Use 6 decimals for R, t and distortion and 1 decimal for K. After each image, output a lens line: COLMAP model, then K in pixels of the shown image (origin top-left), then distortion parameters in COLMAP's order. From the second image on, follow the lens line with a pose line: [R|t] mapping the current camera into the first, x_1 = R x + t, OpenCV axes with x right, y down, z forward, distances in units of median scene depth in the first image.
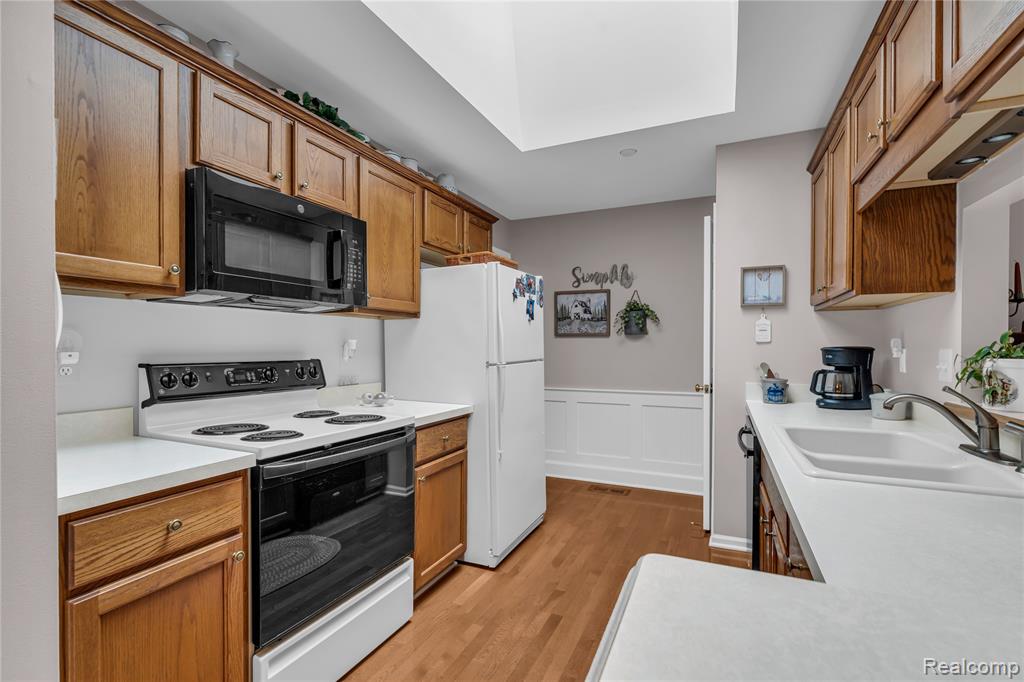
lens RADIAL K [[468.1, 0, 508.8], [0, 468.1, 341.9], [0, 0, 1]] dist [-0.005042, -0.000549]
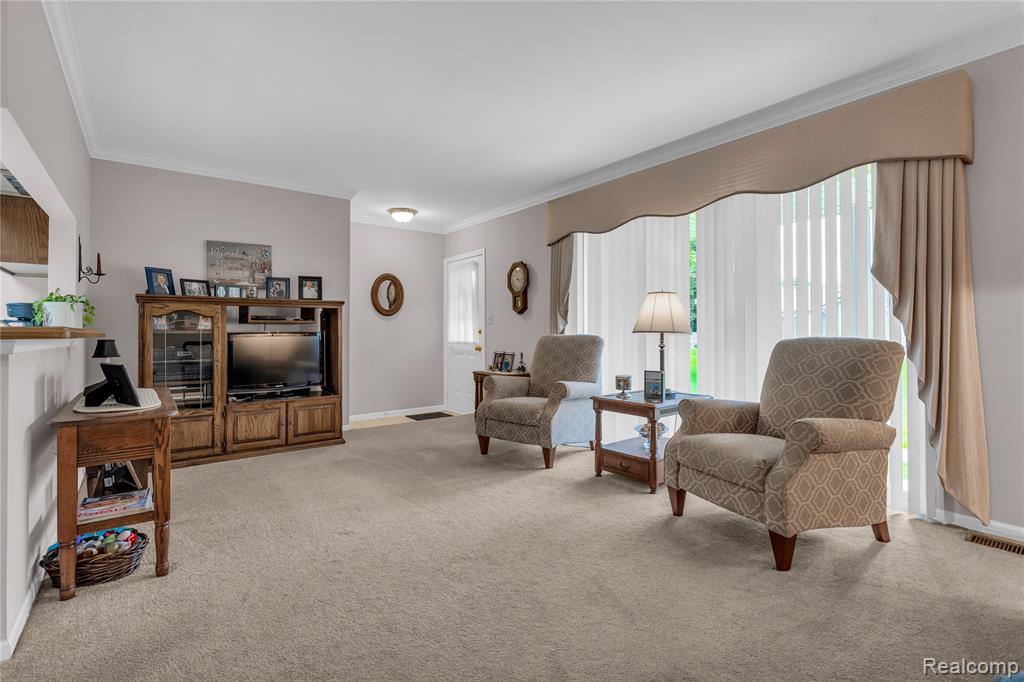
lens RADIAL K [[477.4, 0, 512.5], [0, 477.4, 327.9], [0, 0, 1]] dist [0.000474, 0.000120]
pose [[0.463689, 0.004273, 0.885988, 0.142902], [-0.001920, 0.999991, -0.003819, 0.083214], [-0.885996, 0.000070, 0.463693, -0.870317]]
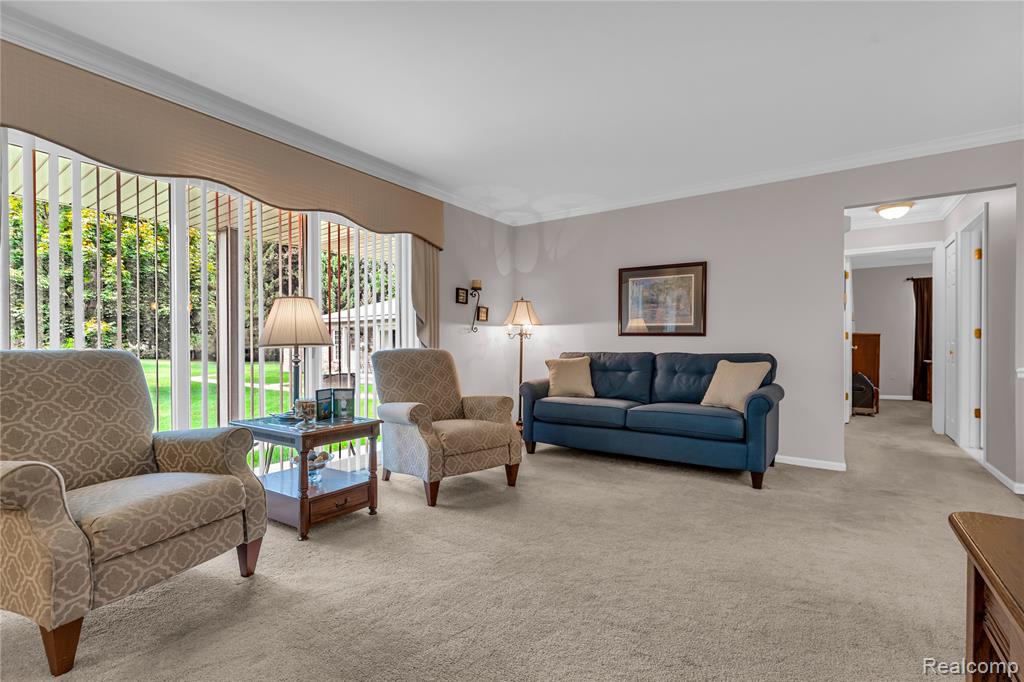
lens RADIAL K [[474.0, 0, 497.2], [0, 474.0, 348.5], [0, 0, 1]] dist [0.000144, -0.000476]
pose [[-0.984321, -0.000186, 0.176384, 0.881193], [0.000388, 0.999995, 0.003222, 0.094842], [-0.176384, 0.003240, -0.984316, 0.435020]]
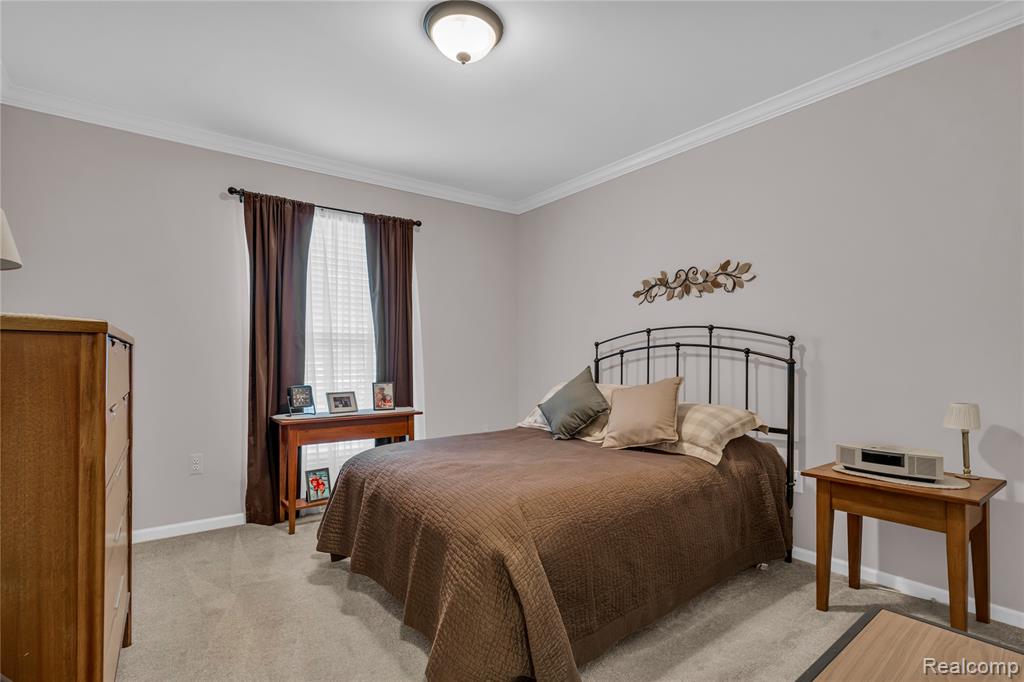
lens RADIAL K [[500.1, 0, 508.1], [0, 500.1, 351.4], [0, 0, 1]] dist [-0.003889, -0.000316]
pose [[-0.486327, -0.002959, -0.873772, -0.575156], [0.013361, 0.999852, -0.010823, 0.047244], [0.873674, -0.016938, -0.486216, -2.077293]]
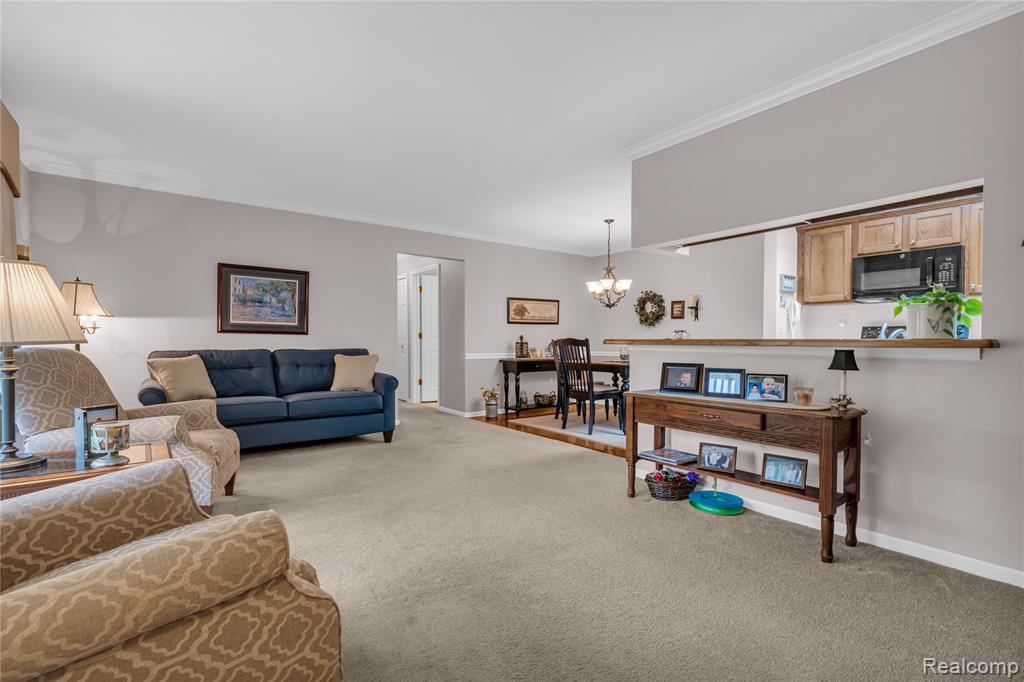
lens RADIAL K [[471.9, 0, 515.5], [0, 471.9, 349.6], [0, 0, 1]] dist [0.000153, 0.000443]
pose [[-0.471256, 0.014483, -0.881877, 1.813106], [0.001619, 0.999878, 0.015556, 0.089183], [0.881995, 0.005903, -0.471222, 0.346676]]
